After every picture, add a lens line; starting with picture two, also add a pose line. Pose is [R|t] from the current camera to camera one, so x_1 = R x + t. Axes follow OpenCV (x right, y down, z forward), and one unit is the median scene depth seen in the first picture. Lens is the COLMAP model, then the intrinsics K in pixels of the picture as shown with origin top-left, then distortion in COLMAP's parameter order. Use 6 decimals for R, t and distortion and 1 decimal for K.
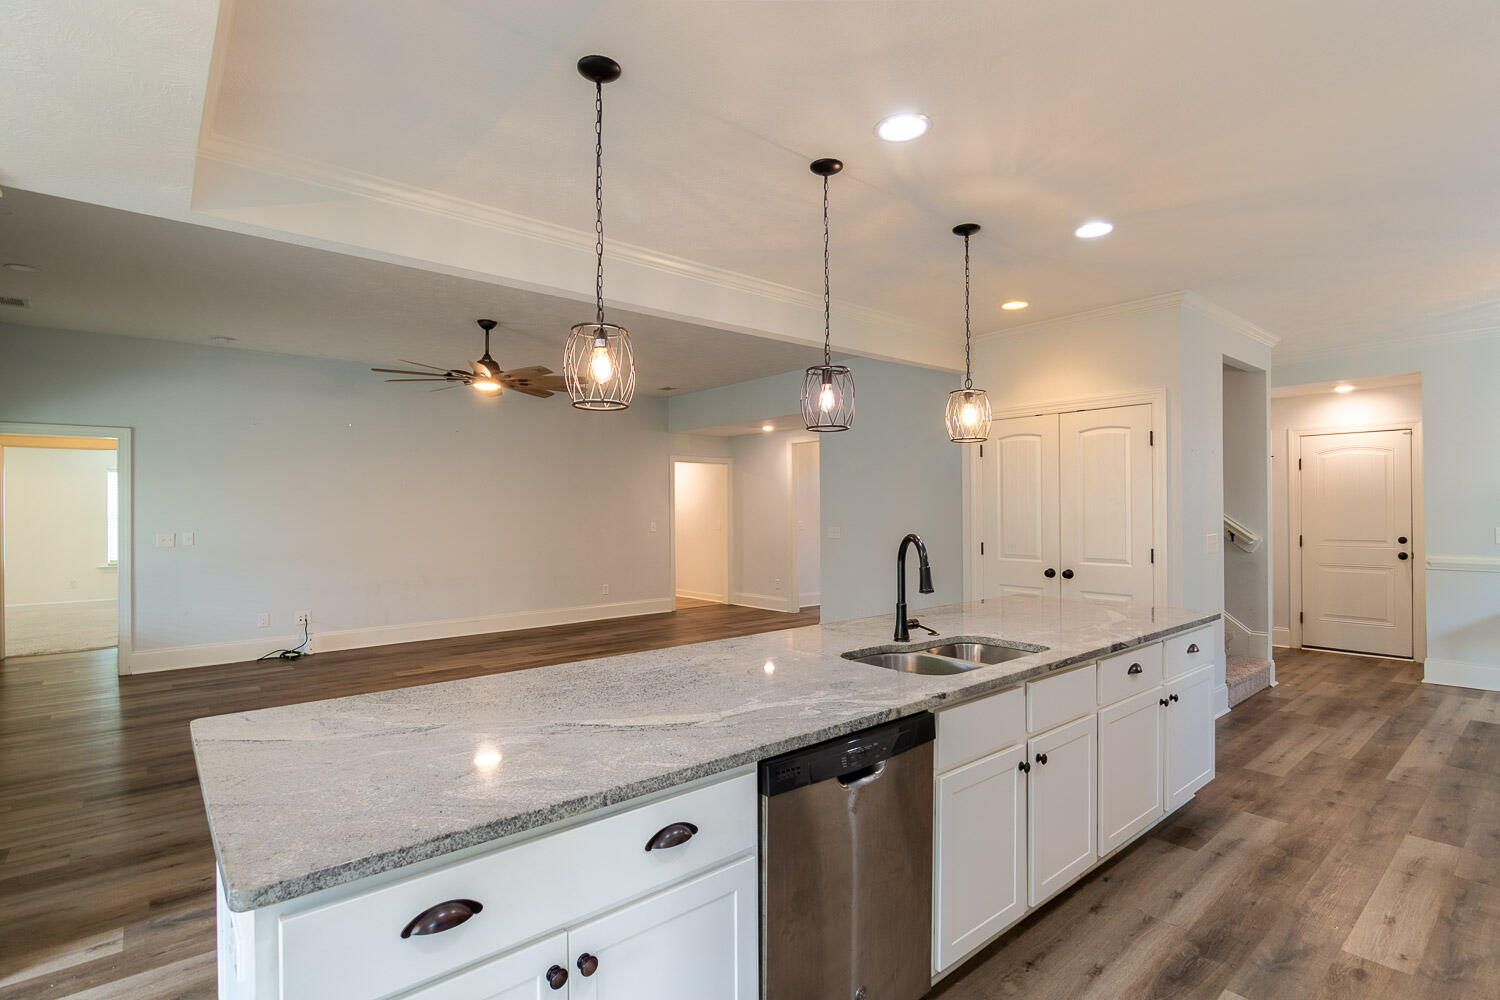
lens RADIAL K [[734.7, 0, 755.0], [0, 734.7, 498.8], [0, 0, 1]] dist [-0.006020, -0.001689]
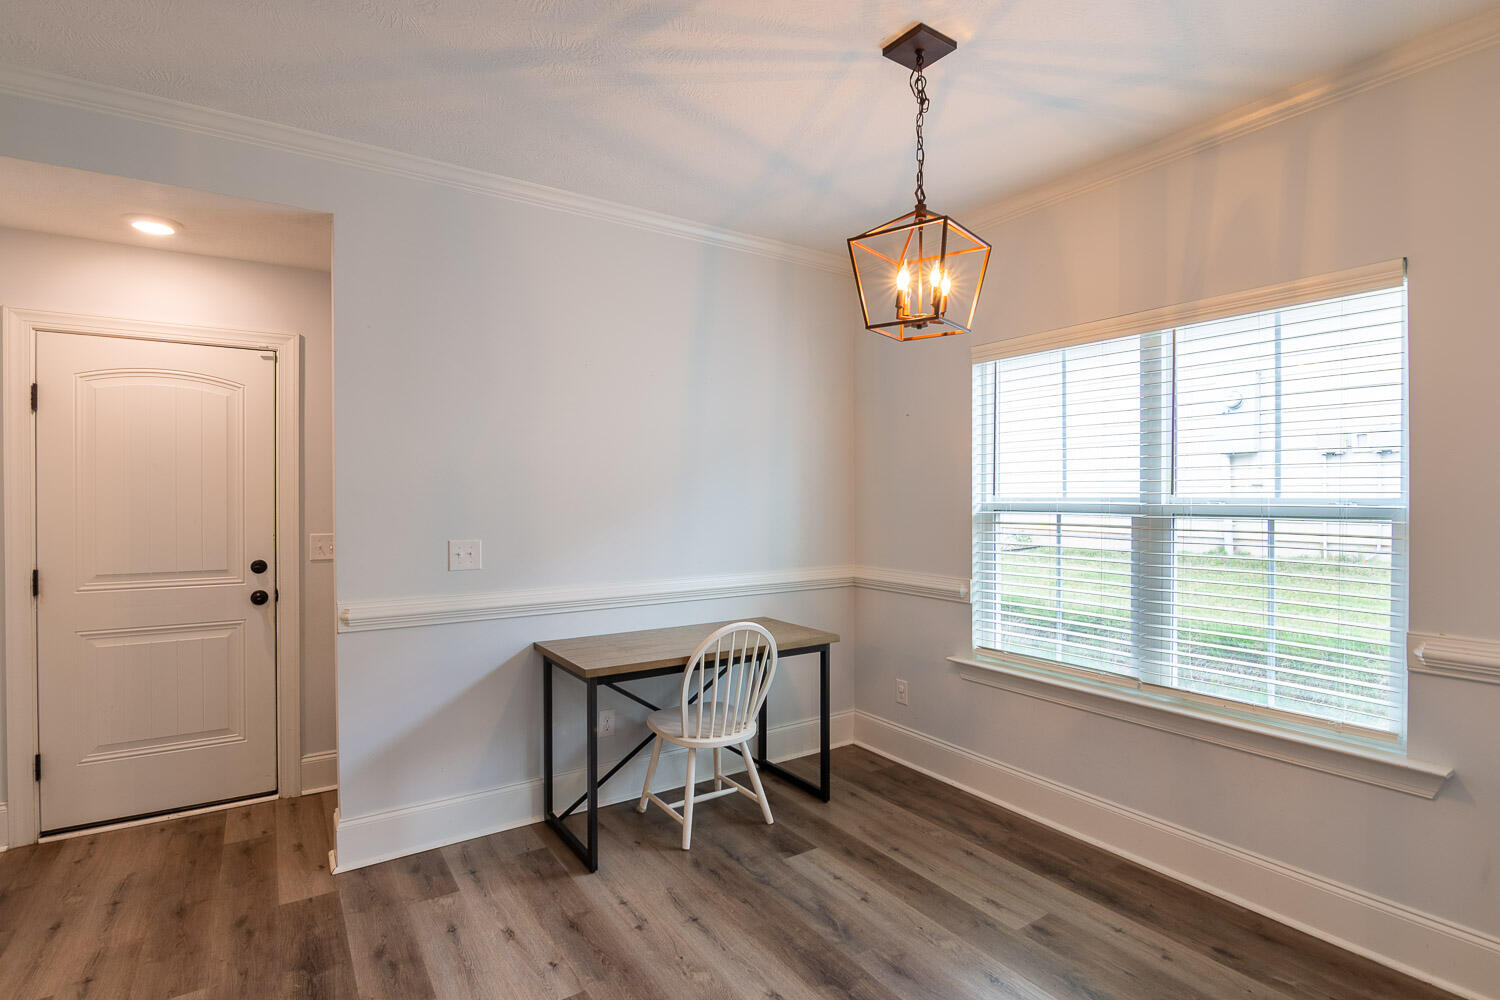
lens RADIAL K [[734.7, 0, 758.2], [0, 734.7, 488.1], [0, 0, 1]] dist [-0.006020, -0.001689]
pose [[0.096536, -0.006739, 0.995307, 0.489553], [-0.011198, 0.999906, 0.007856, -0.007575], [-0.995267, -0.011903, 0.096451, 0.719320]]
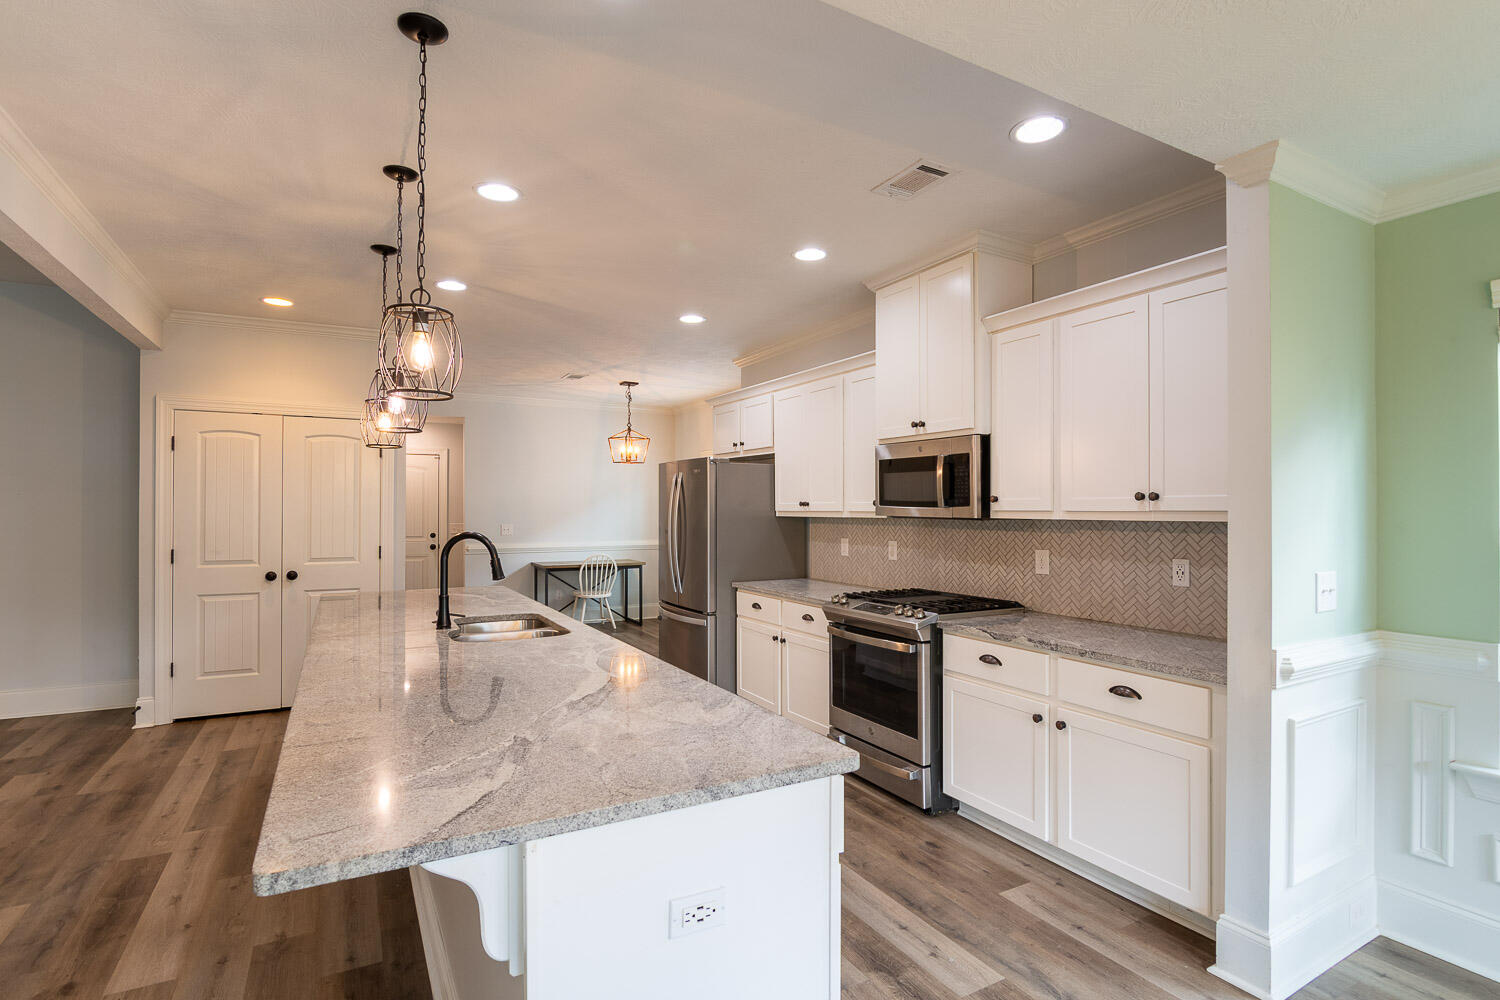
lens RADIAL K [[734.7, 0, 755.4], [0, 734.7, 505.1], [0, 0, 1]] dist [-0.006020, -0.001689]
pose [[0.176589, 0.014025, 0.984185, -0.444160], [-0.016126, 0.999806, -0.011354, 0.006226], [-0.984153, -0.013866, 0.176781, 0.184841]]
